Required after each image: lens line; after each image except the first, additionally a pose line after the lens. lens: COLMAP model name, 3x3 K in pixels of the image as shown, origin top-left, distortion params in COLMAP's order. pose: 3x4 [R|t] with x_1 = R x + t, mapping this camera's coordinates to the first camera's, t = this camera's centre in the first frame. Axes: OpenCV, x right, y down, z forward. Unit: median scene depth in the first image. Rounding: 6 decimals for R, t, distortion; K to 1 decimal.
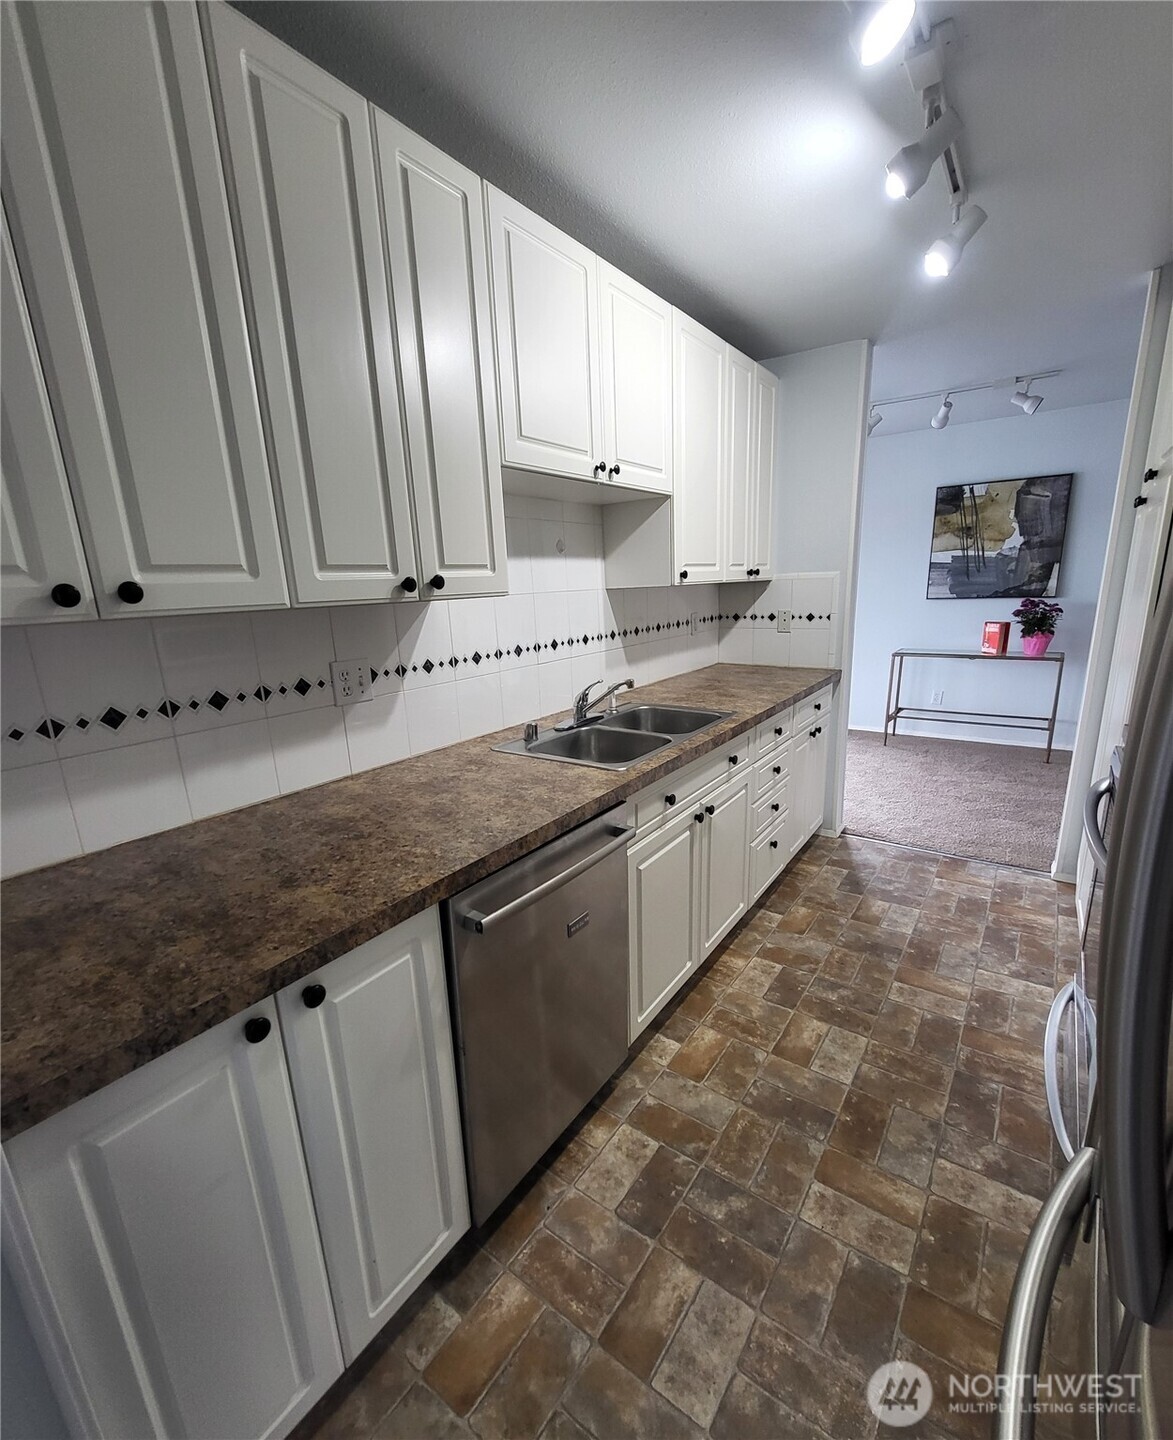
lens RADIAL K [[630.2, 0, 604.3], [0, 630.2, 750.0], [0, 0, 1]] dist [-0.001760, 0.000080]
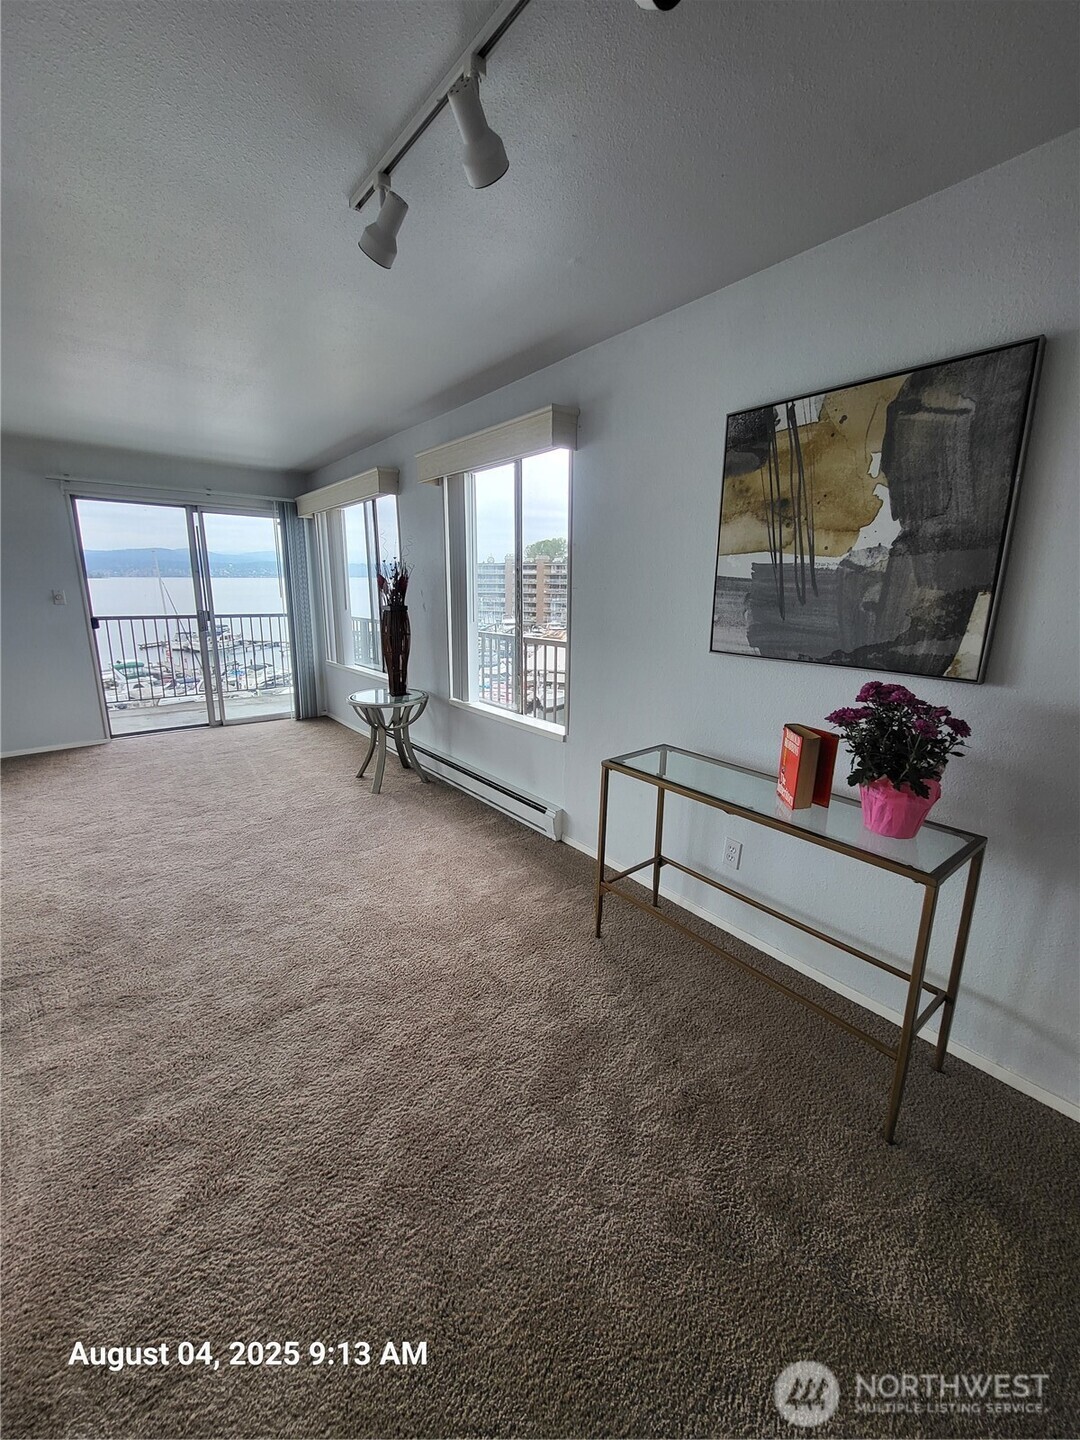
lens RADIAL K [[569.8, 0, 540.6], [0, 569.8, 706.6], [0, 0, 1]] dist [0.001804, -0.000053]
pose [[0.956406, 0.107329, -0.271604, 1.100507], [-0.118489, 0.992641, -0.024979, -0.371350], [0.266925, 0.056072, 0.962085, 1.190109]]
